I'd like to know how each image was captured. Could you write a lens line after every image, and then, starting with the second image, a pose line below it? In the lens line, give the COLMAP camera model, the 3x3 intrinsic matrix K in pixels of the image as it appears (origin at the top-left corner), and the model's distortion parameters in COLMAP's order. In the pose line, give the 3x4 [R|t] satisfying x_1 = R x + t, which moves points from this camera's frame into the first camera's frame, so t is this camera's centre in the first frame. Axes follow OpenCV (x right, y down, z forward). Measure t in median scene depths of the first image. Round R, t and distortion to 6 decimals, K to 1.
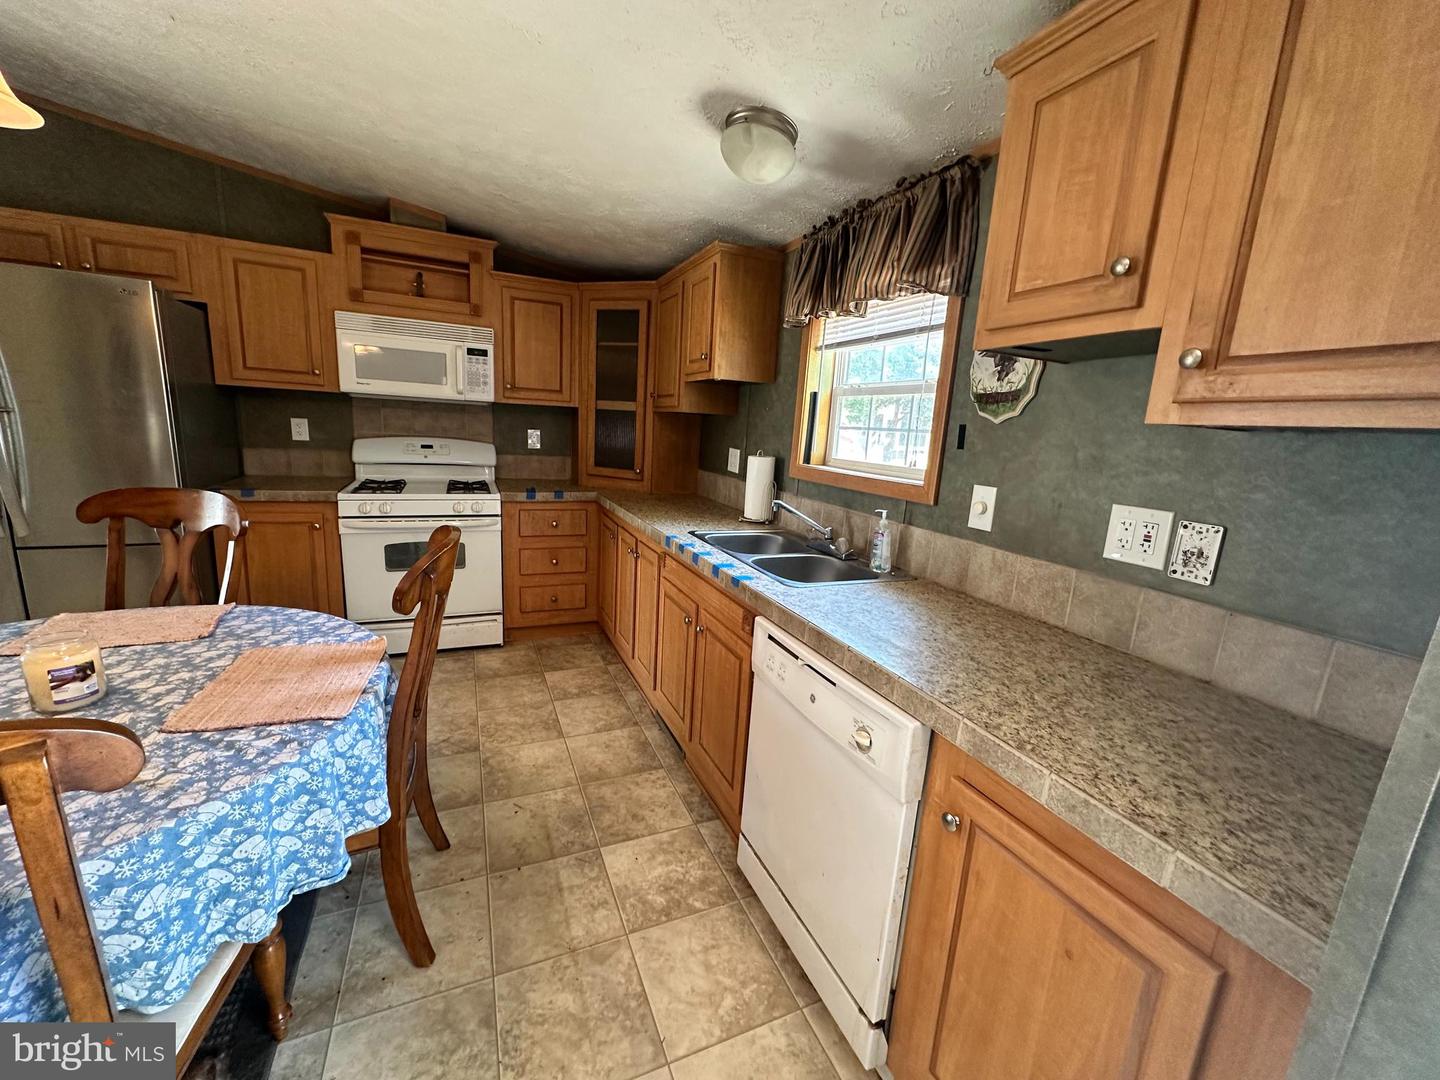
lens RADIAL K [[575.2, 0, 721.1], [0, 575.2, 539.3], [0, 0, 1]] dist [-0.002305, 0.000380]
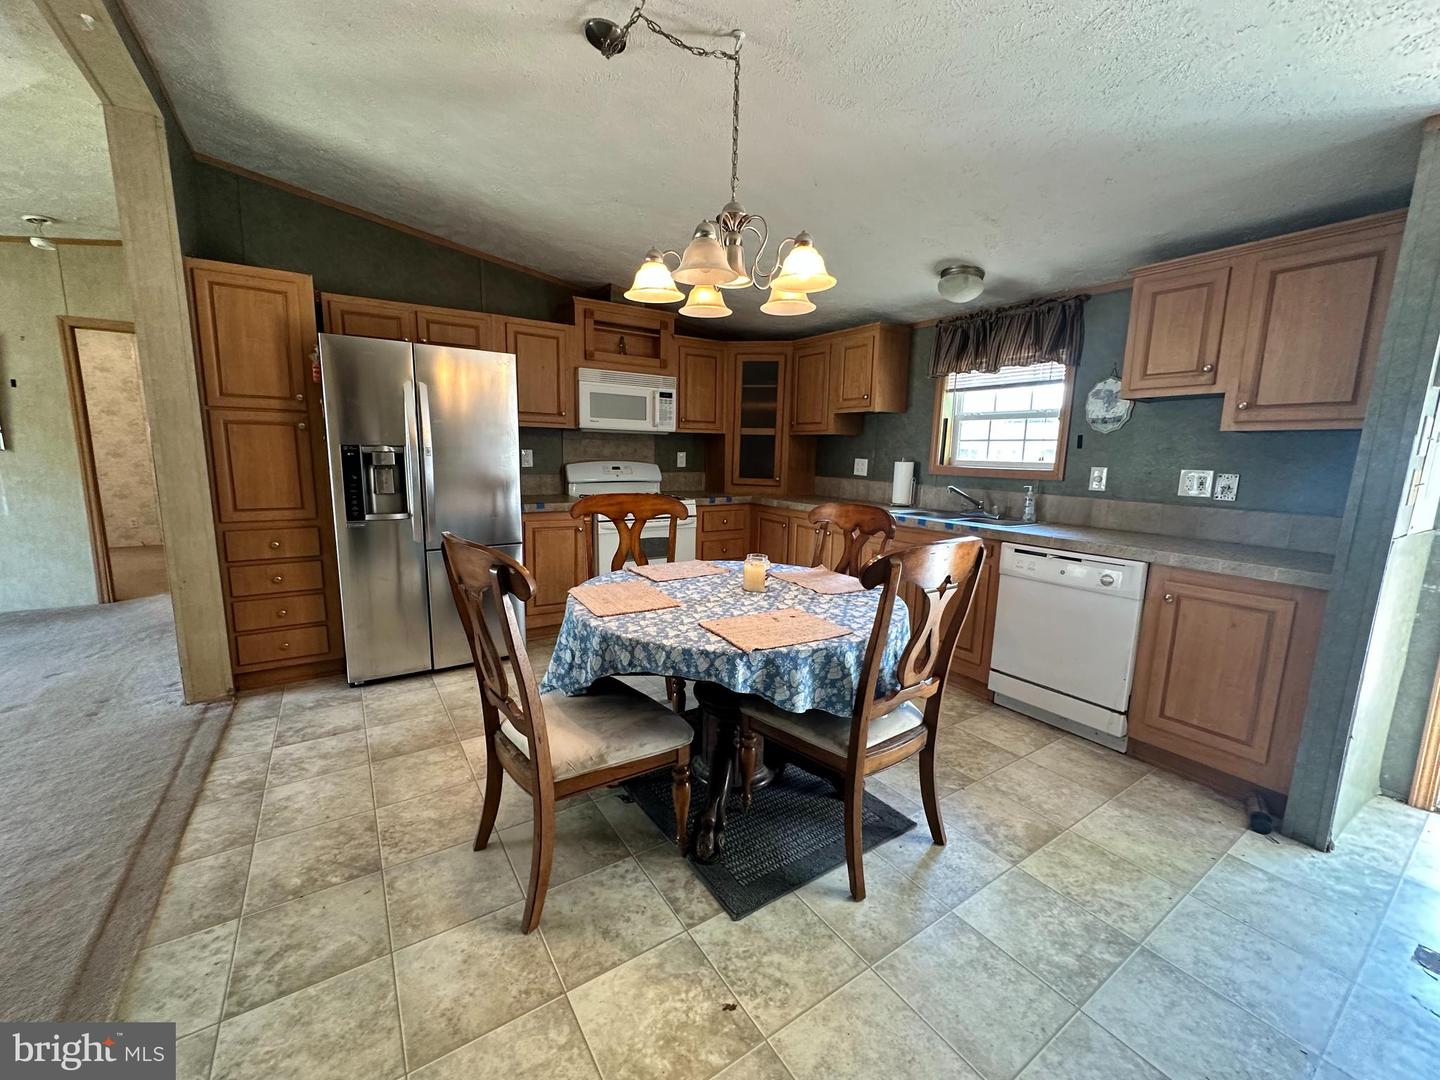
lens RADIAL K [[575.2, 0, 718.9], [0, 575.2, 539.6], [0, 0, 1]] dist [-0.002305, 0.000380]
pose [[0.985004, -0.064060, 0.160199, -0.658531], [0.069529, 0.997165, -0.028762, 0.067501], [-0.157903, 0.039469, 0.986666, -0.391970]]
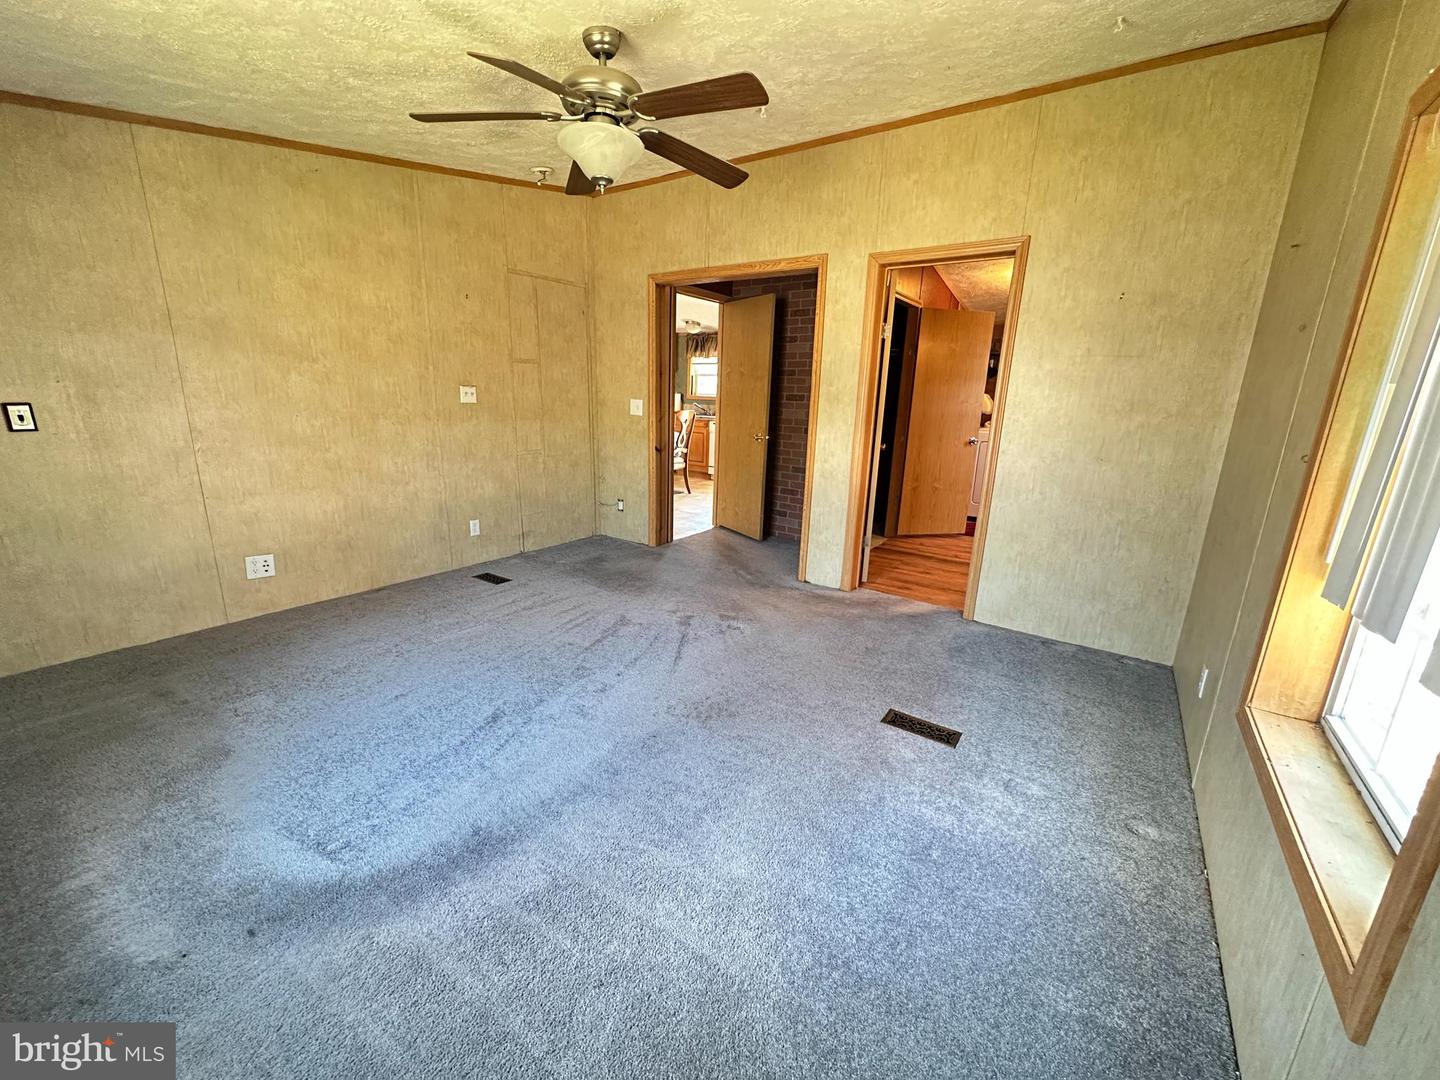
lens RADIAL K [[575.2, 0, 721.7], [0, 575.2, 538.4], [0, 0, 1]] dist [-0.002305, 0.000380]
pose [[0.852604, -0.156438, 0.498592, -1.586454], [0.117215, 0.987077, 0.109265, 0.377670], [-0.509243, -0.034718, 0.859923, -2.193269]]
